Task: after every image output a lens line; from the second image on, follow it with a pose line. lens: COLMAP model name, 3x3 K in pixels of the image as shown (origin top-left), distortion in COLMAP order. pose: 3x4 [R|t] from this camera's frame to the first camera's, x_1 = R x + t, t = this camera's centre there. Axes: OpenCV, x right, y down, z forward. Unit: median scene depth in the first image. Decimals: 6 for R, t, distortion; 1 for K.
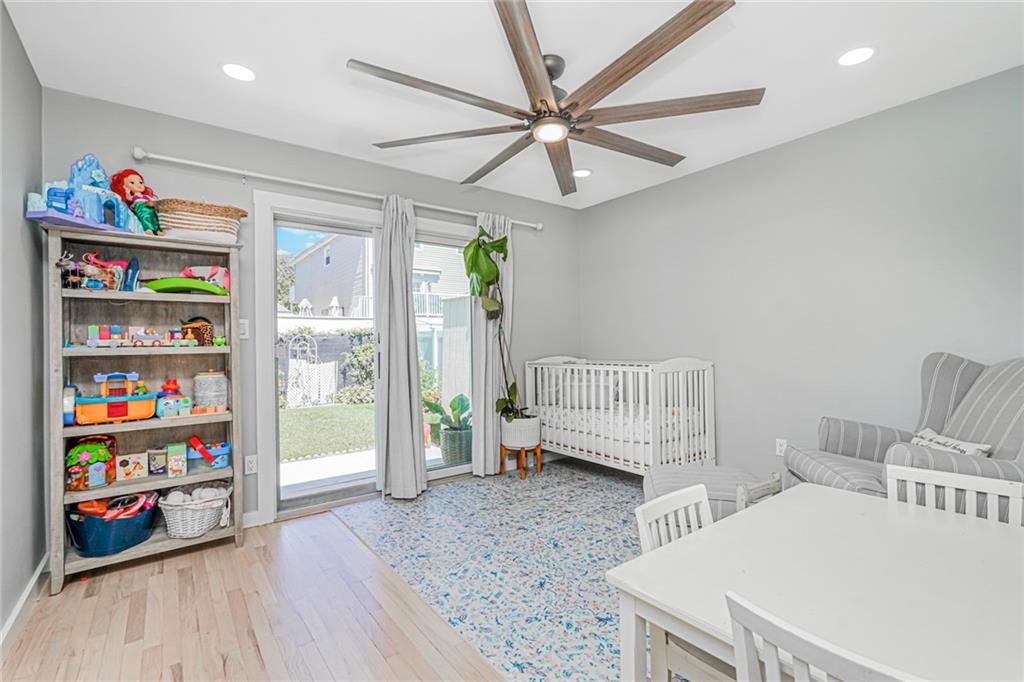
lens RADIAL K [[468.2, 0, 515.1], [0, 468.2, 344.0], [0, 0, 1]] dist [-0.015272, 0.009396]
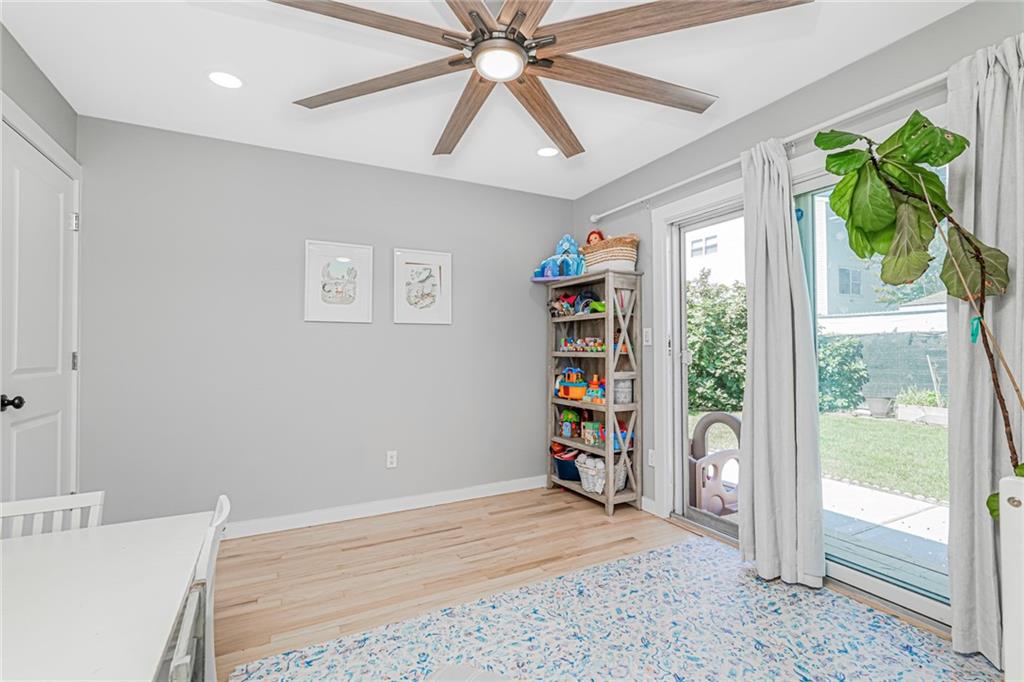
lens RADIAL K [[468.2, 0, 514.8], [0, 468.2, 341.4], [0, 0, 1]] dist [-0.015272, 0.009396]
pose [[-0.177326, 0.001689, -0.984151, 0.727247], [0.009591, 0.999954, -0.000012, -0.028882], [0.984105, -0.009441, -0.177334, 1.072598]]
